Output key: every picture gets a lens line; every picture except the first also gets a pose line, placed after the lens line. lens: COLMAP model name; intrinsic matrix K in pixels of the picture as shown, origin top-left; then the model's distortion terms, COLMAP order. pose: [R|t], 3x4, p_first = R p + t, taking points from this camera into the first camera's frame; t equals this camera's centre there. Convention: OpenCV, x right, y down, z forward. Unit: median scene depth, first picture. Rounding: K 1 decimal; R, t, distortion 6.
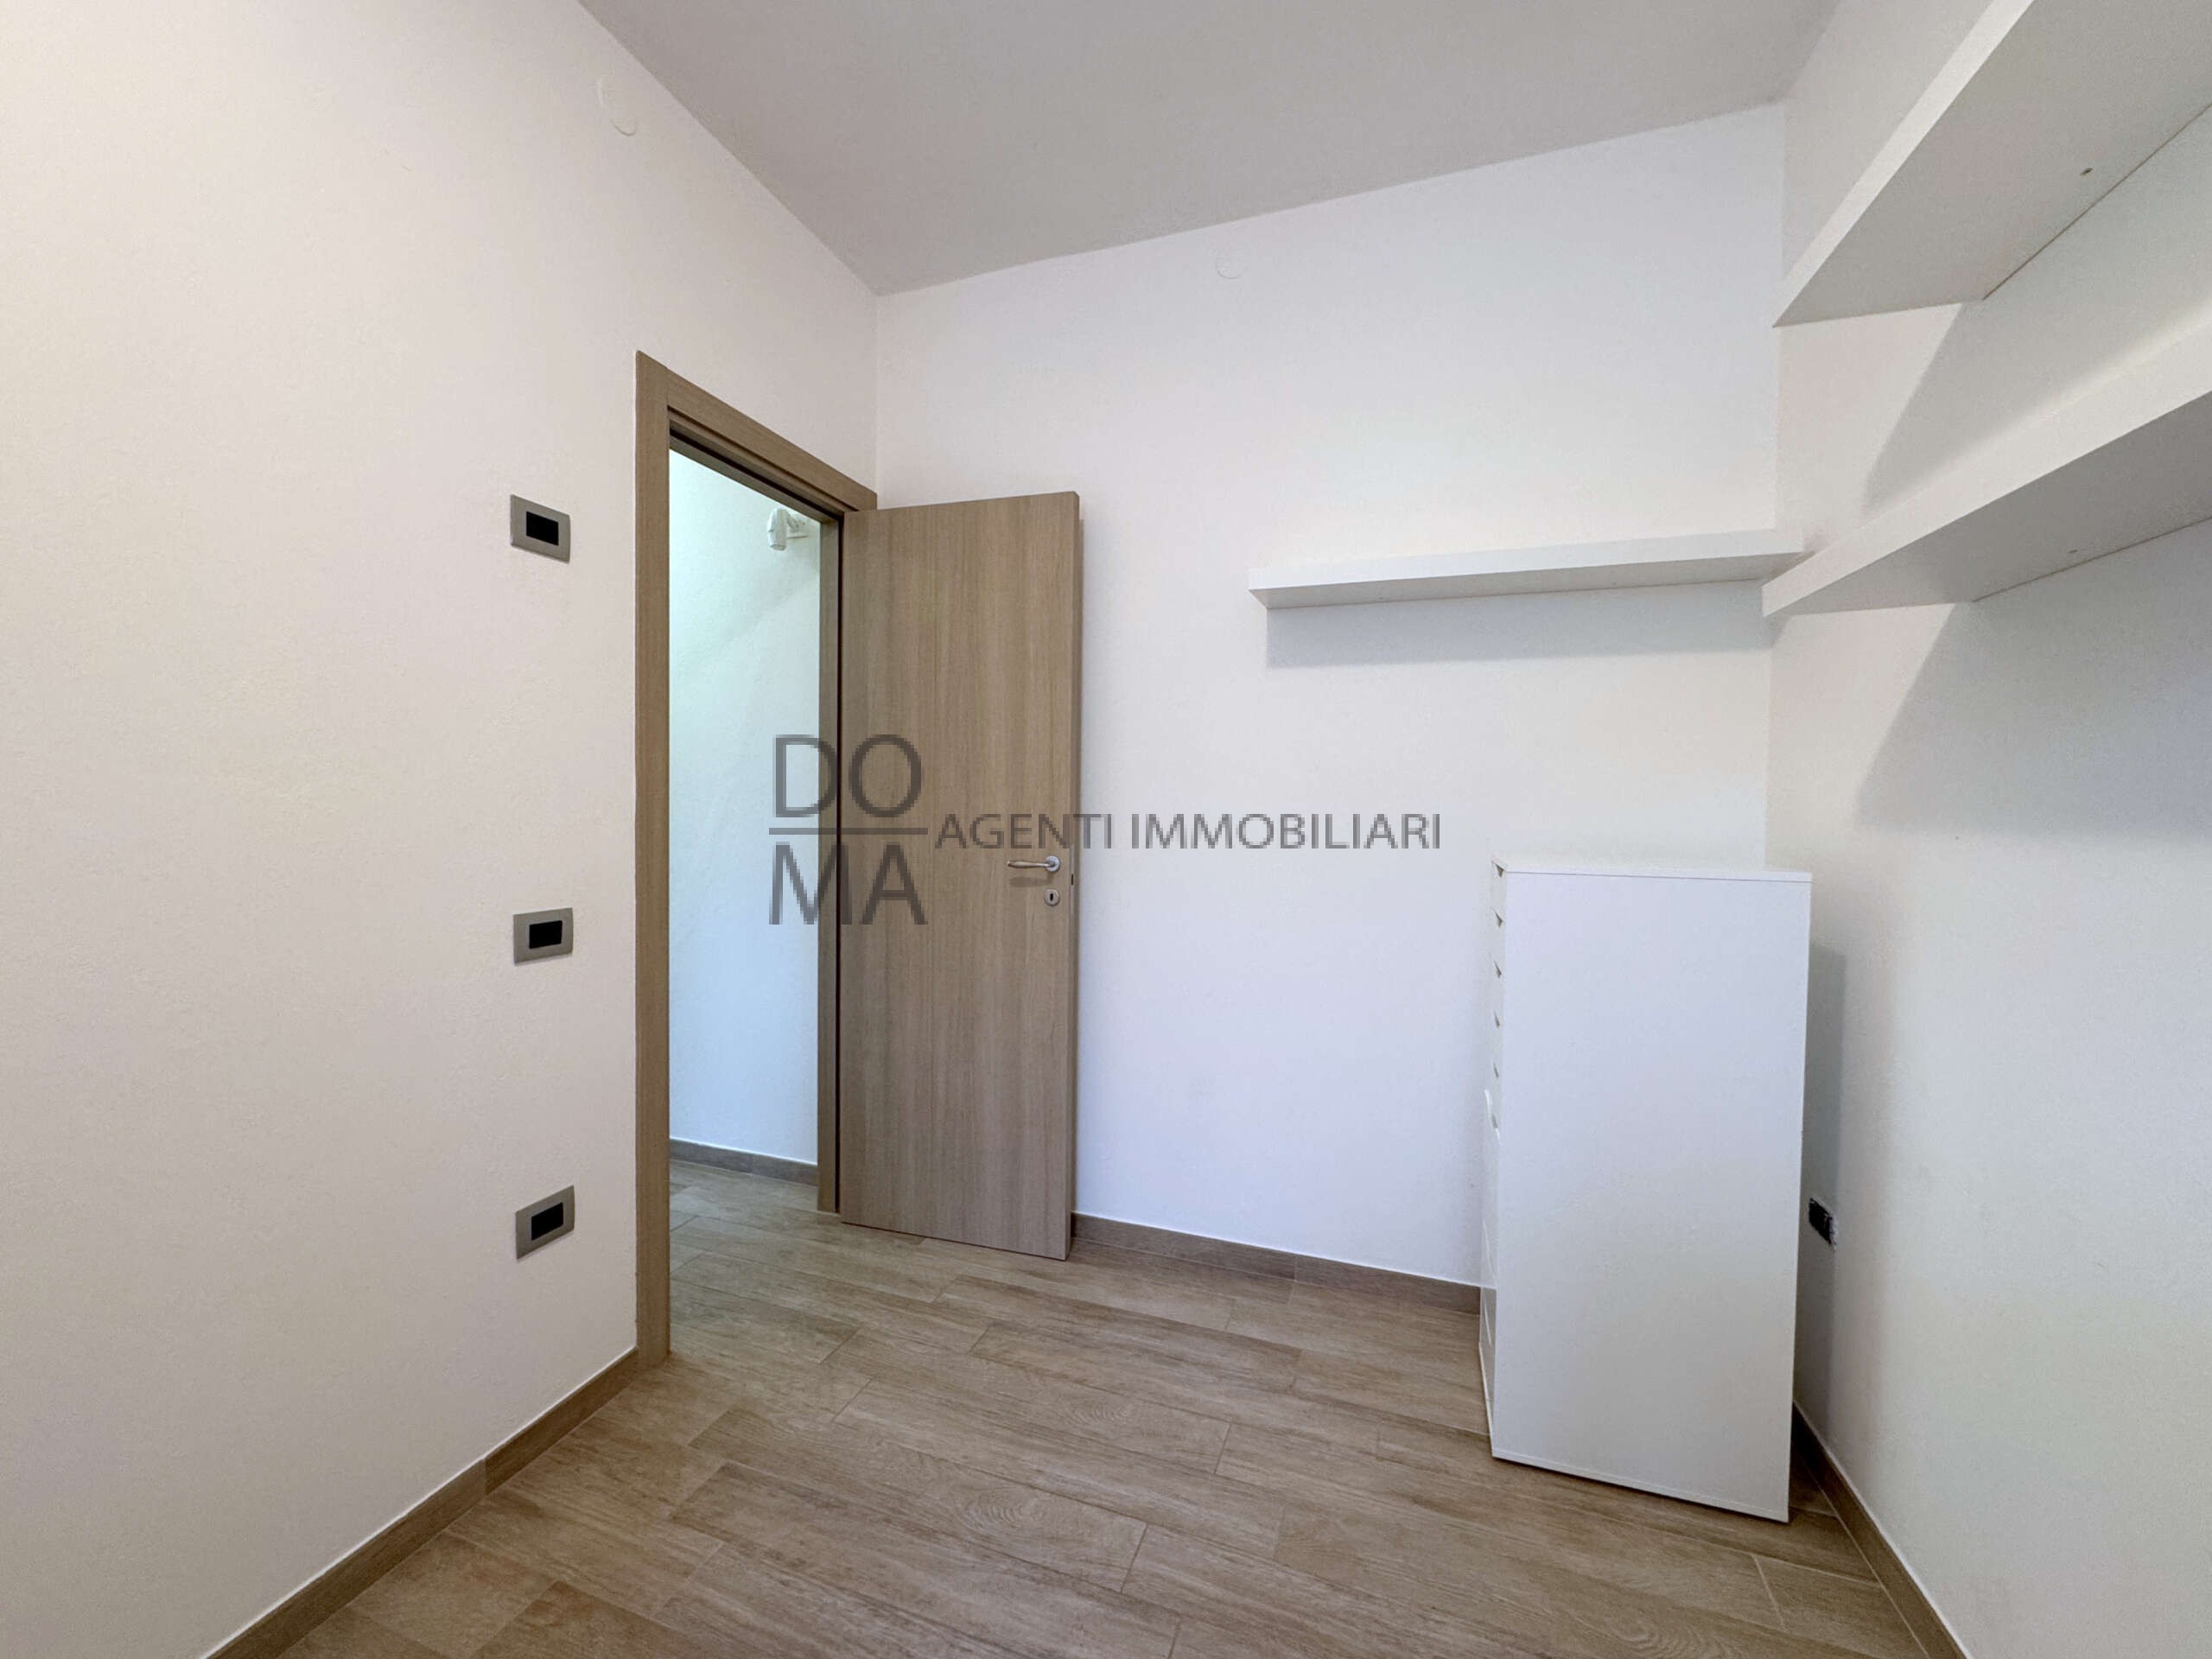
lens RADIAL K [[889.7, 0, 1108.9], [0, 889.7, 827.4], [0, 0, 1]] dist [-0.000453, 0.000505]
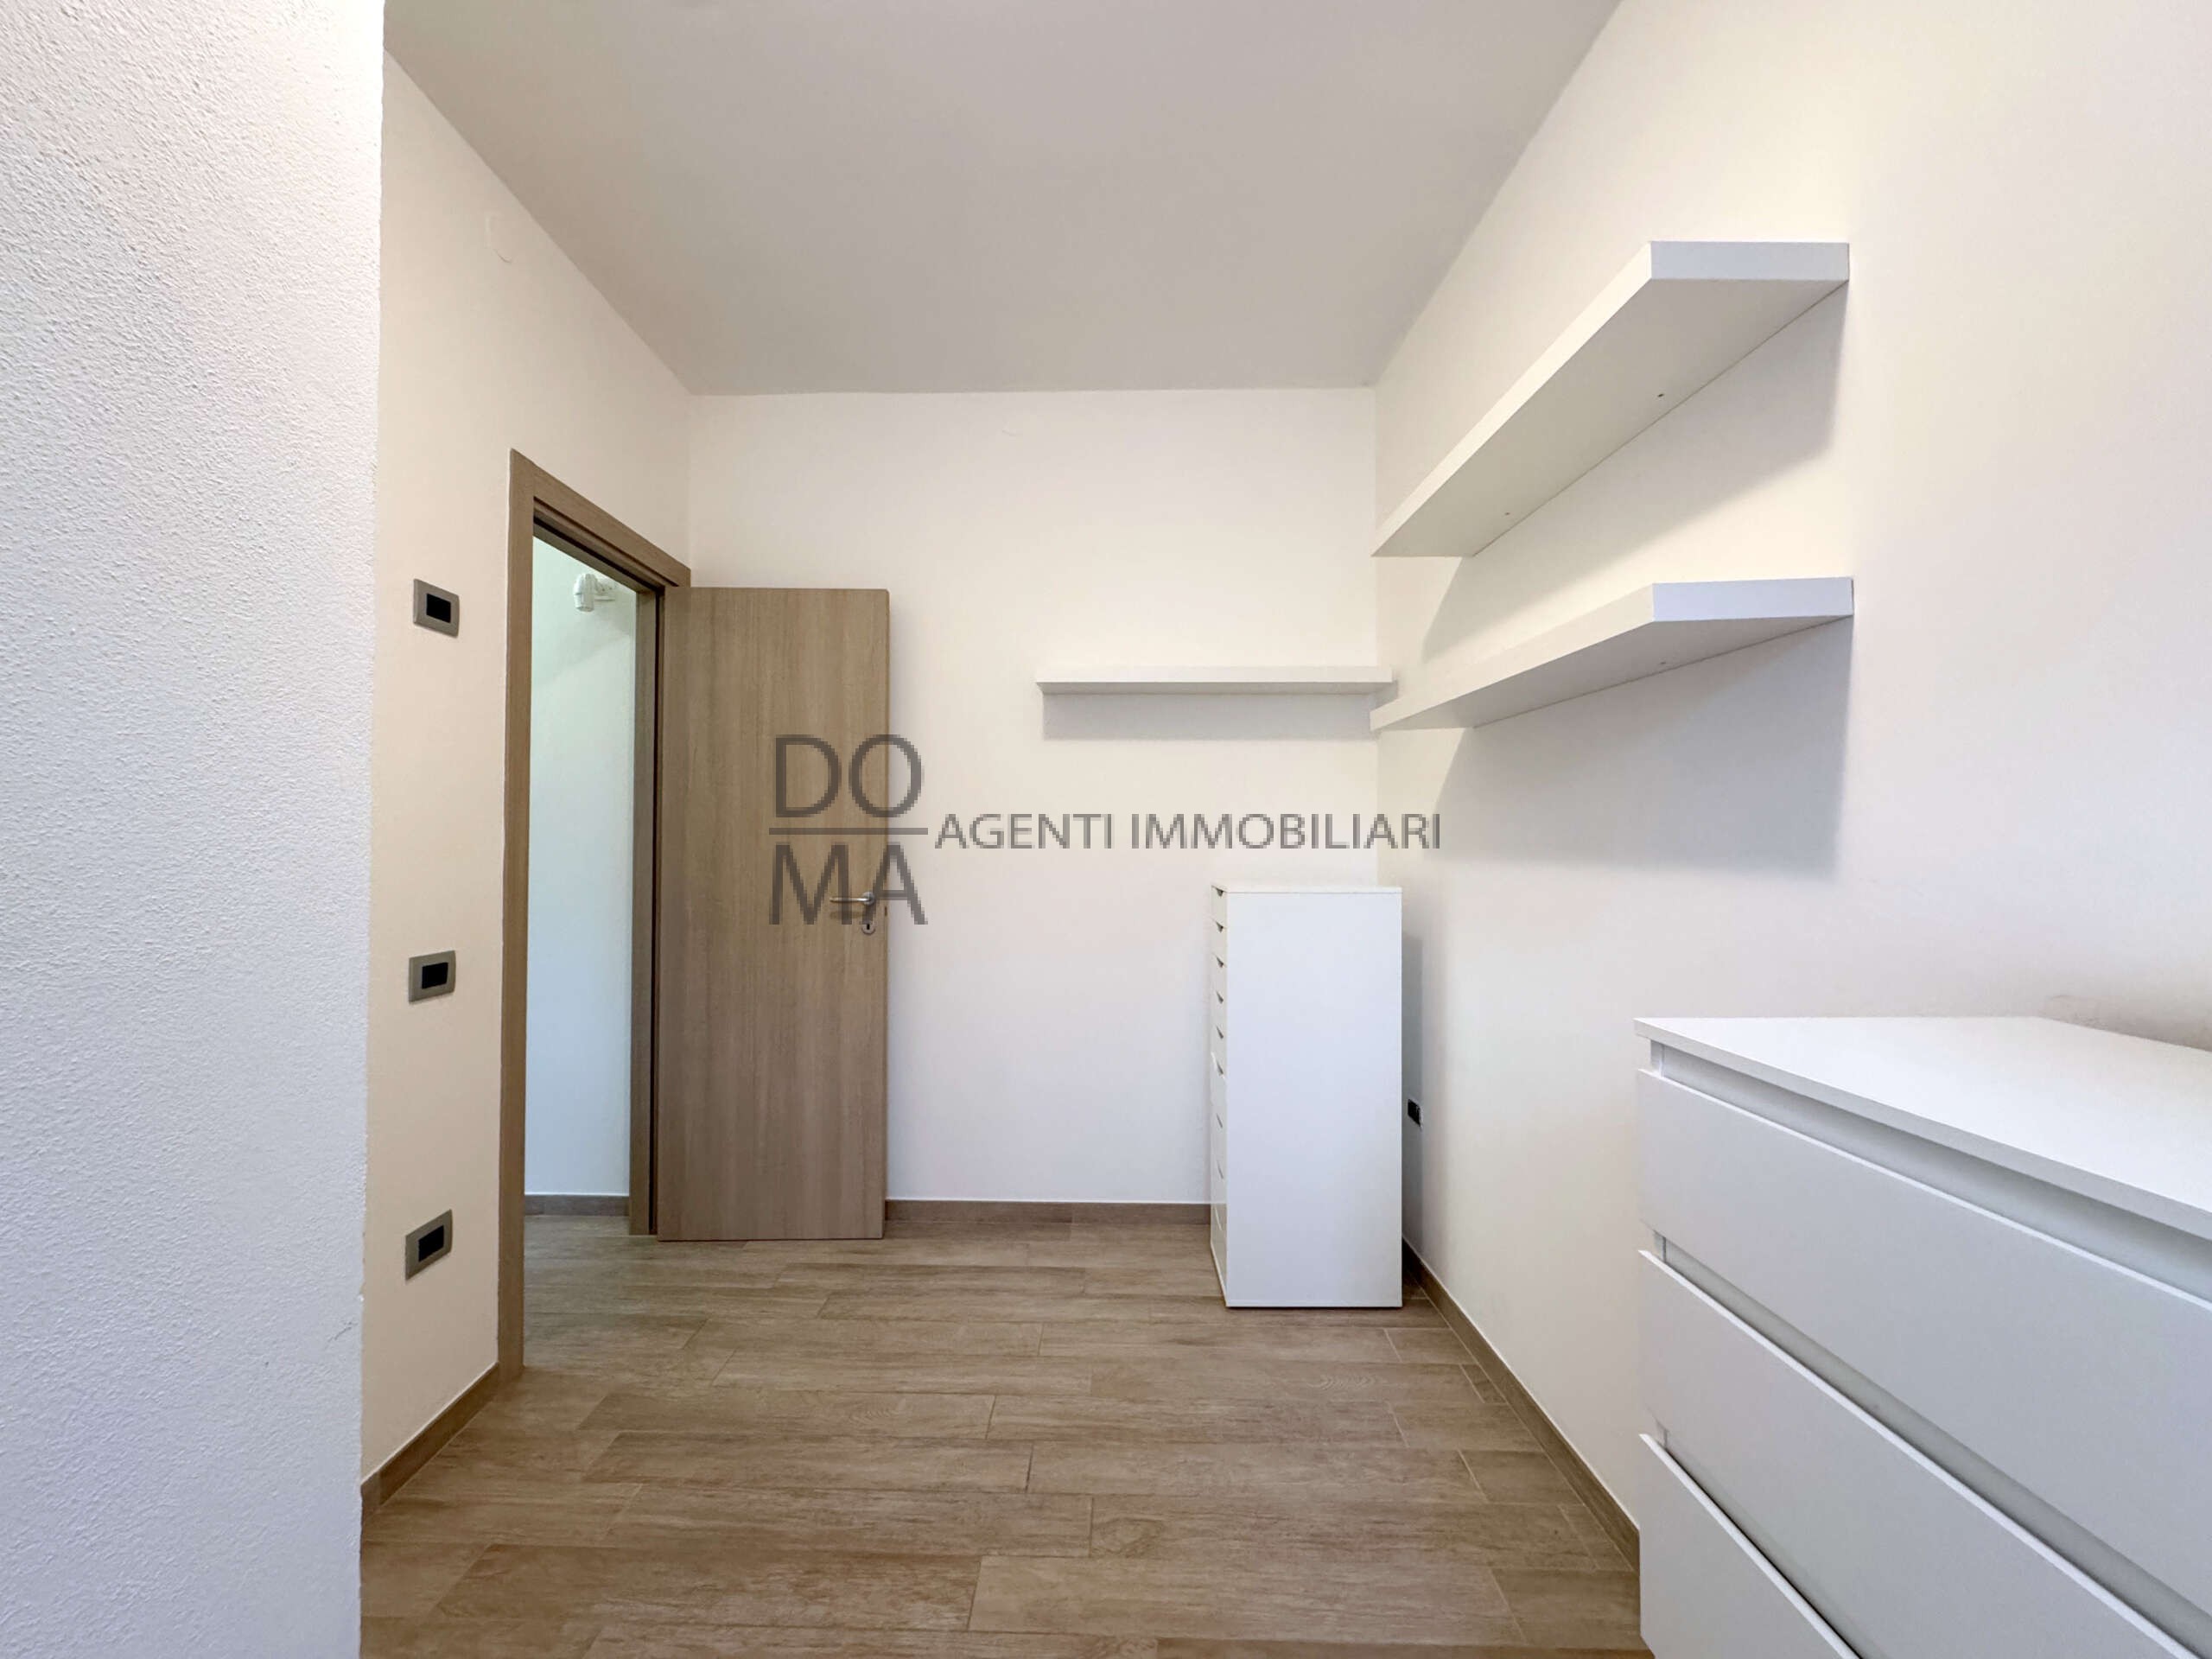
lens RADIAL K [[861.5, 0, 1106.0], [0, 861.5, 829.5], [0, 0, 1]] dist [-0.000157, -0.000029]
pose [[0.946663, -0.005046, 0.322187, -0.171679], [0.017847, 0.999164, -0.036792, -0.004461], [-0.321732, 0.040579, 0.945961, -0.242425]]
